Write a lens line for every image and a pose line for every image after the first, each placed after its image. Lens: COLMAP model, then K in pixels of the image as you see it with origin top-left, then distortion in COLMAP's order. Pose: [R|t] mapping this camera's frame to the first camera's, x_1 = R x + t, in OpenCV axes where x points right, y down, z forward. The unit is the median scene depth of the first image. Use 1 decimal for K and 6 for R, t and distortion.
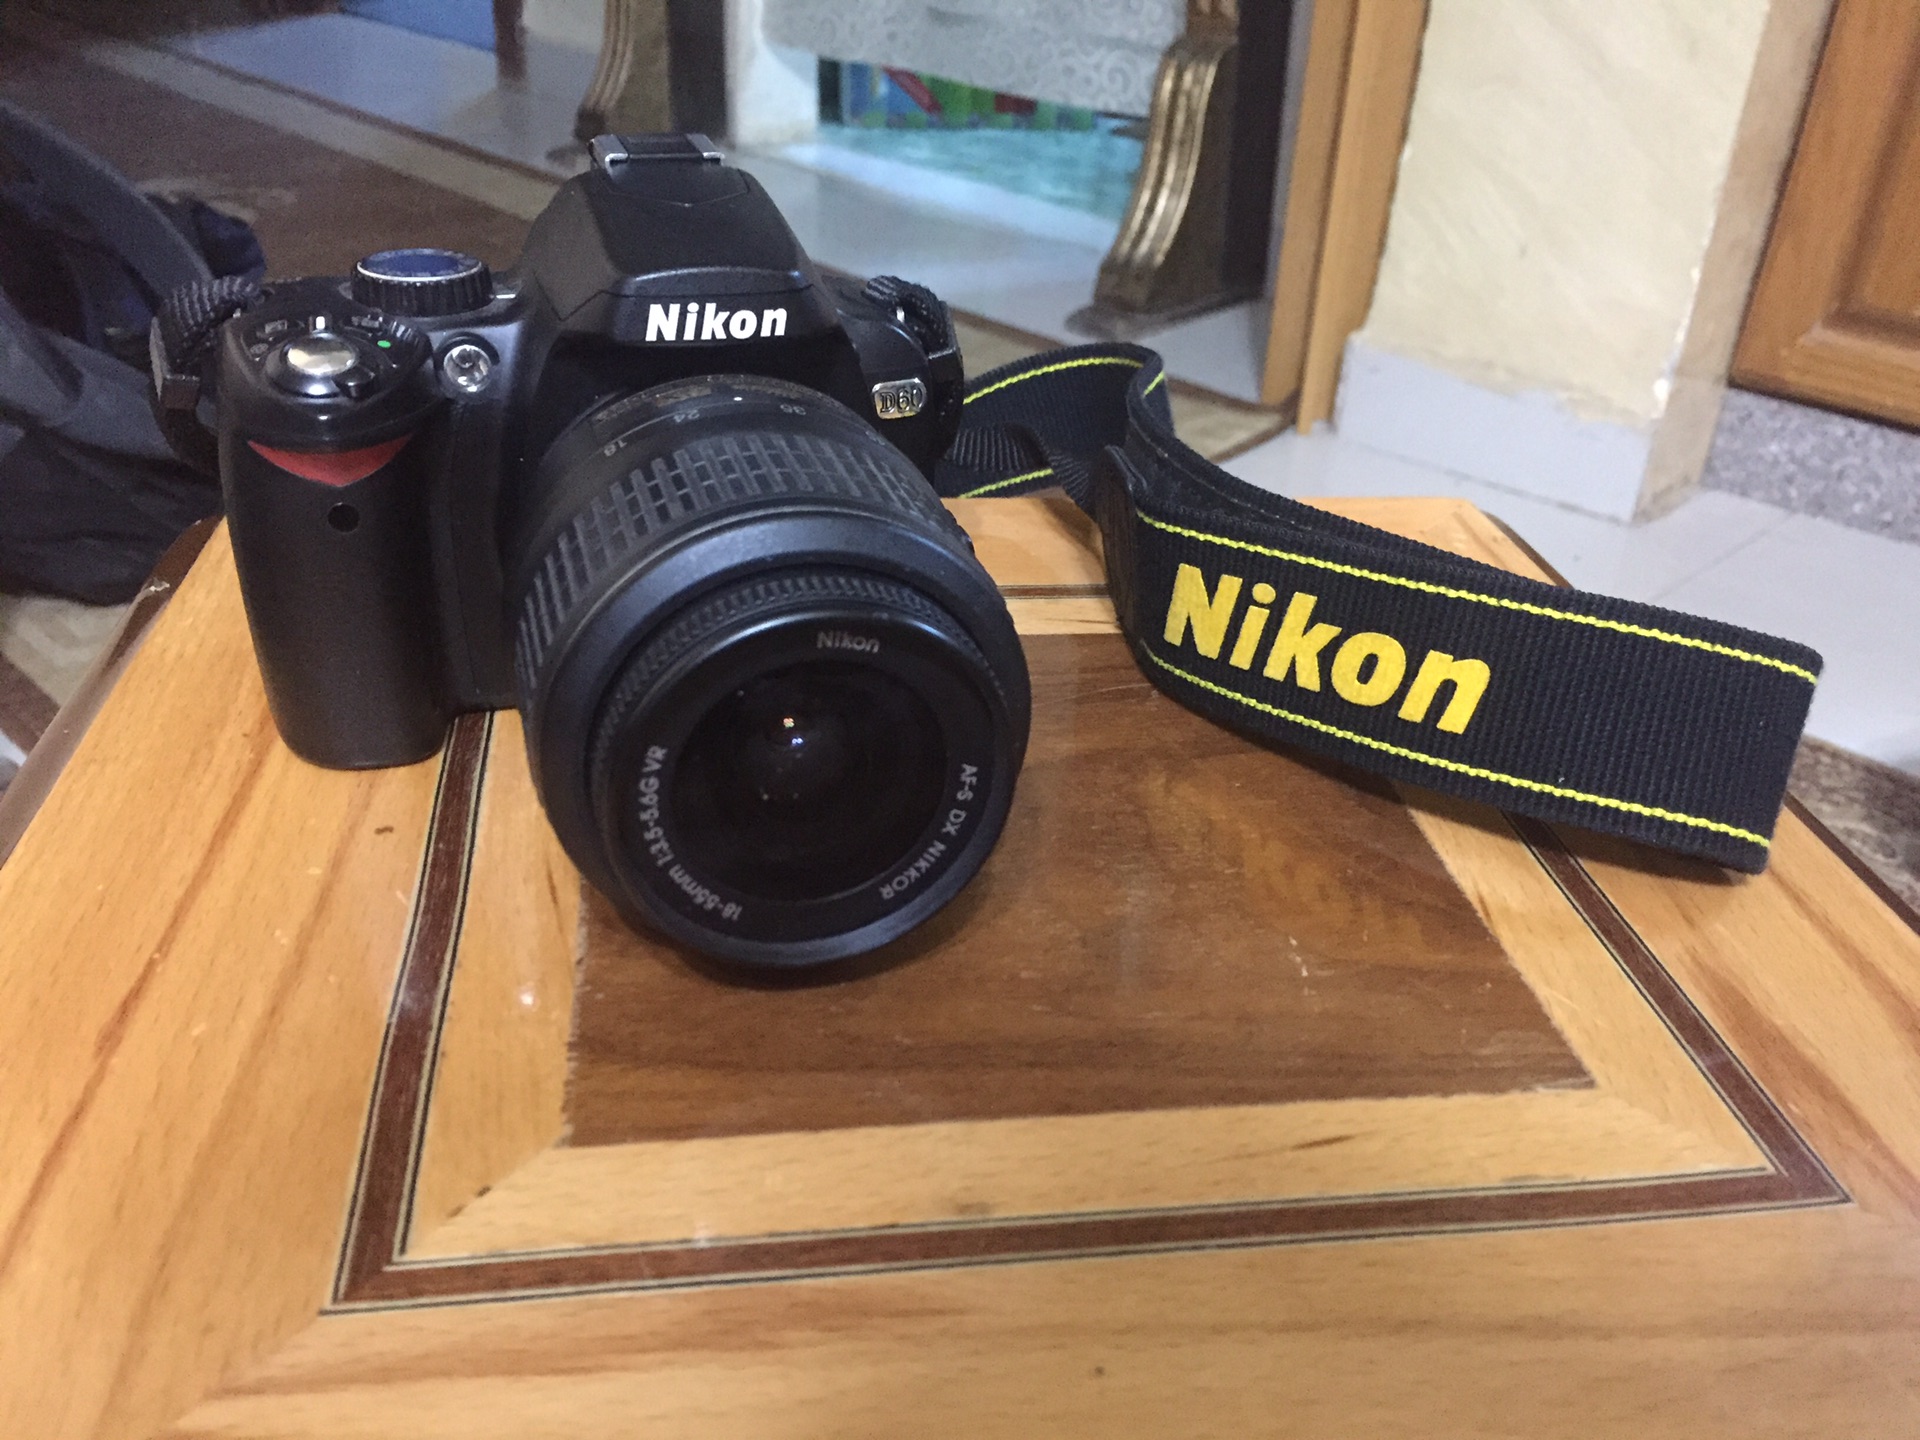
lens RADIAL K [[1654.8, 0, 970.5], [0, 1654.8, 708.6], [0, 0, 1]] dist [0.078535, -0.116169]
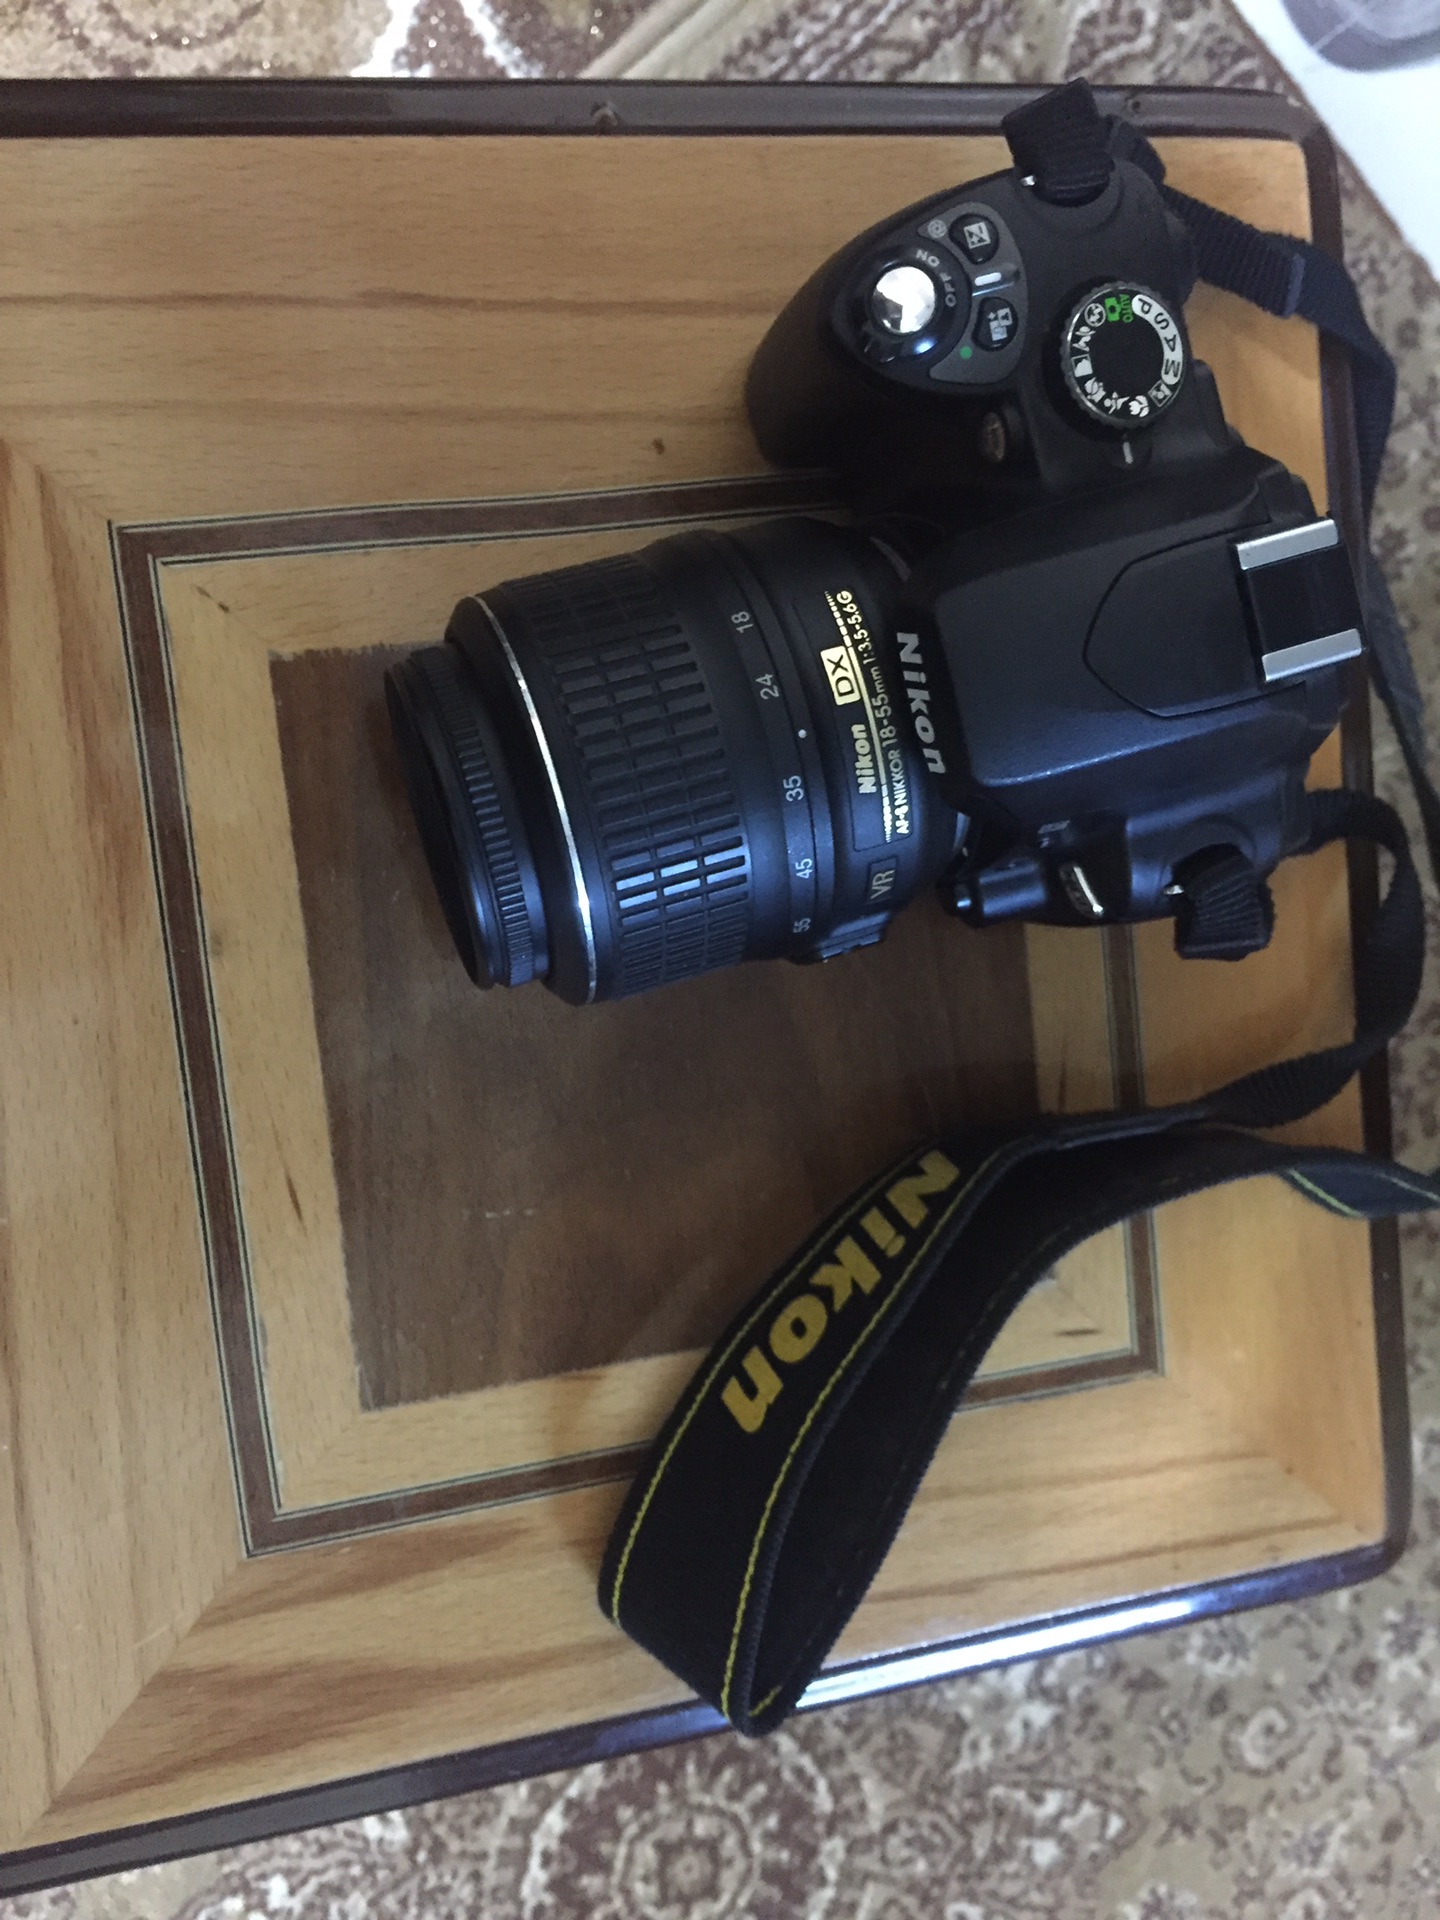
lens RADIAL K [[1668.3, 0, 720.0], [0, 1668.3, 960.0], [0, 0, 1]] dist [0.086809, -0.156041]
pose [[-0.023318, 0.999598, 0.016105, -0.014637], [-0.689406, -0.027744, 0.723843, -0.794179], [0.723999, 0.005775, 0.689776, 0.226331]]
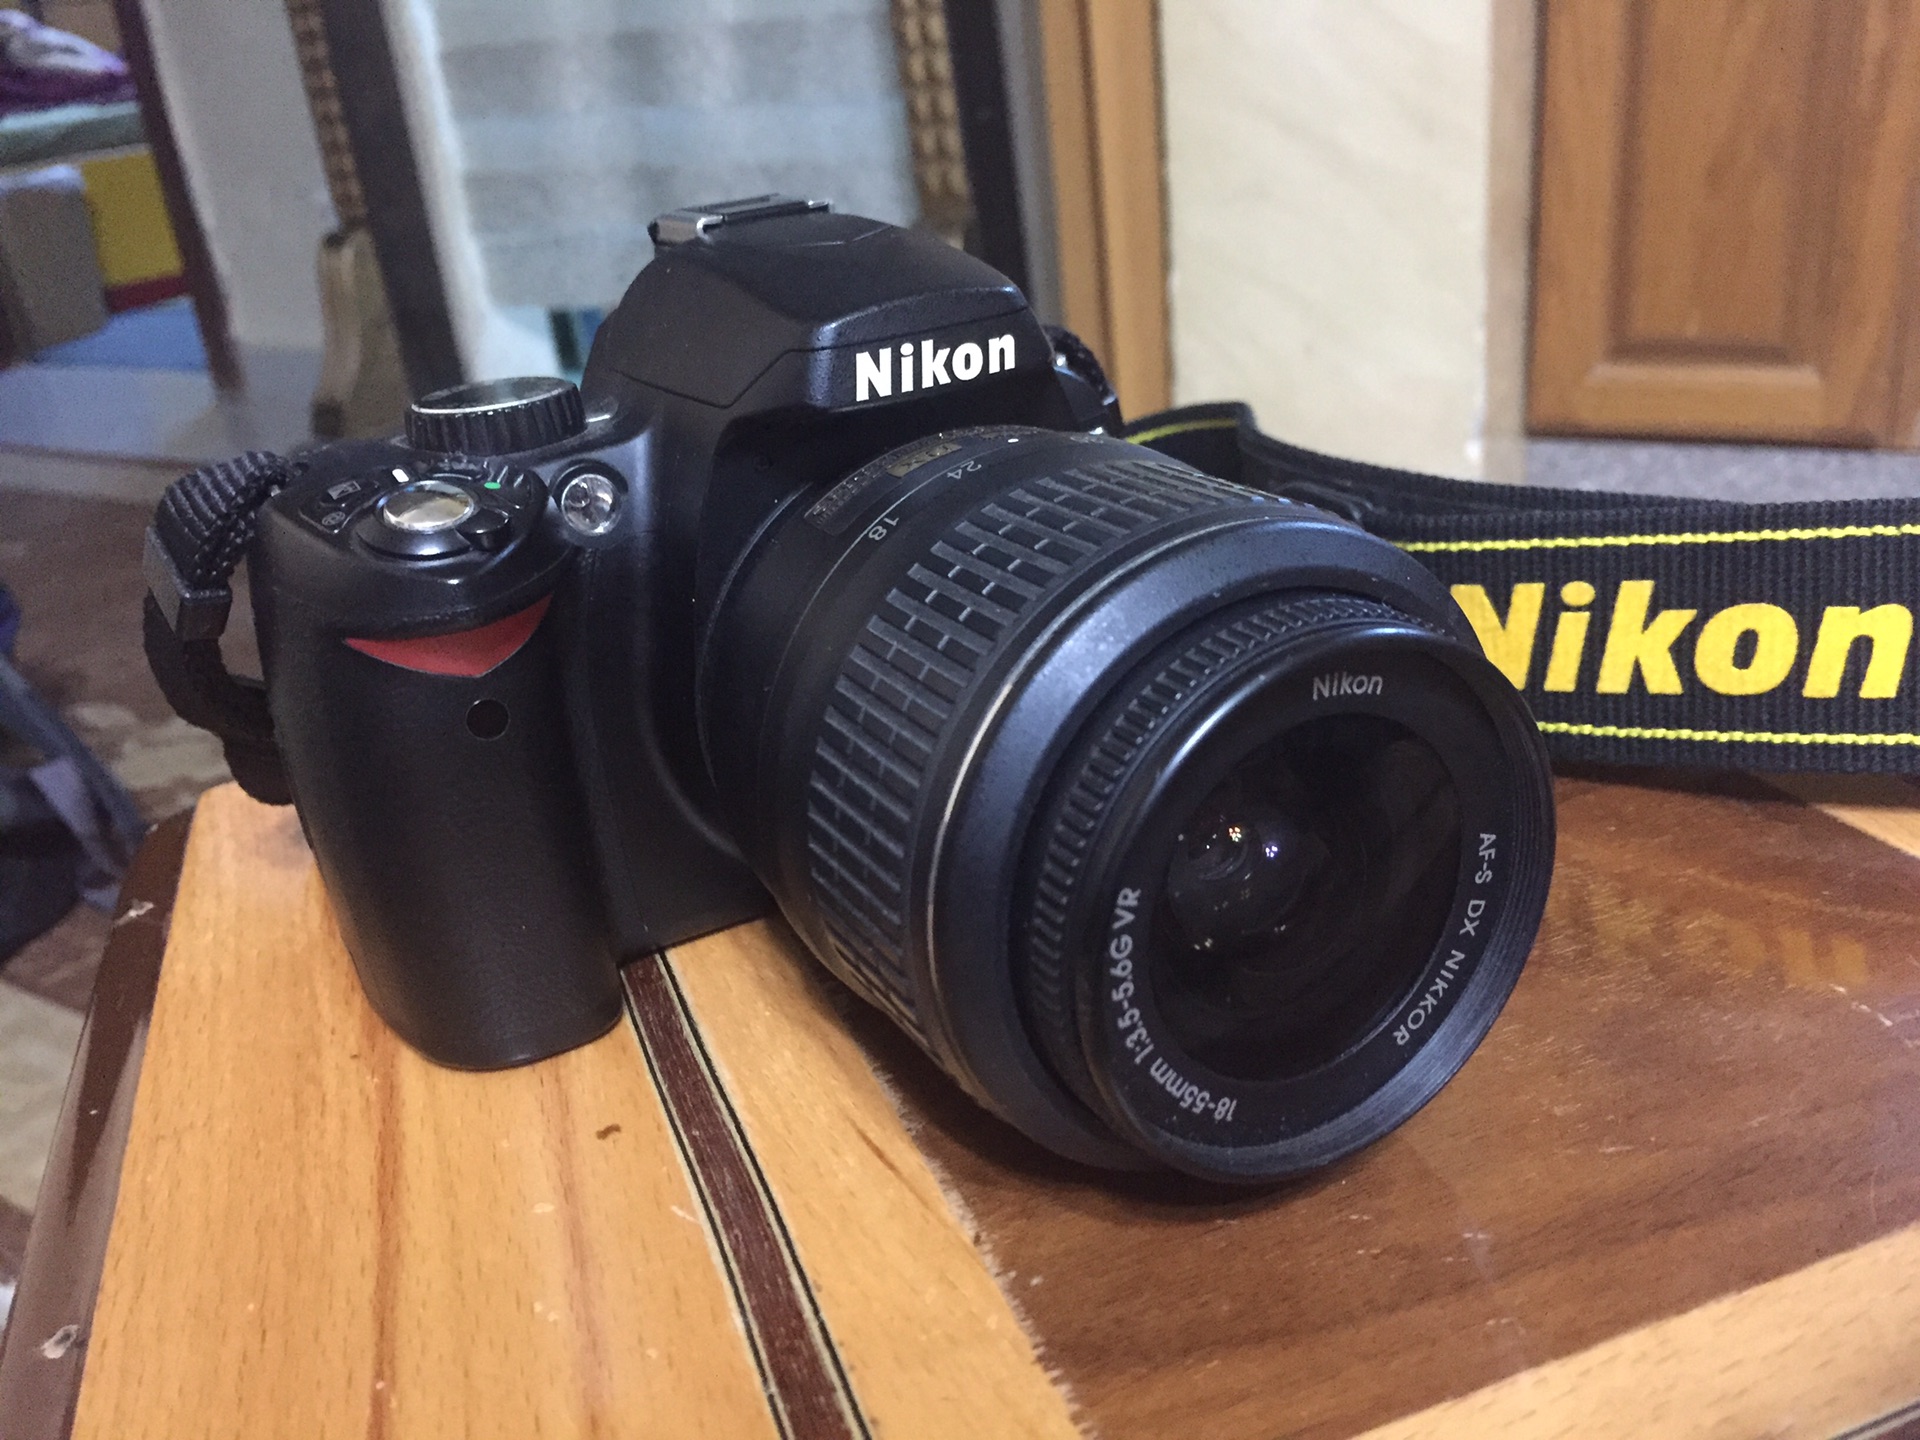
lens RADIAL K [[1668.3, 0, 970.6], [0, 1668.3, 714.4], [0, 0, 1]] dist [0.086809, -0.156041]
pose [[0.969788, -0.210302, 0.123626, -0.246546], [0.223337, 0.969270, -0.103136, 0.007558], [-0.098137, 0.127630, 0.986955, 0.235797]]
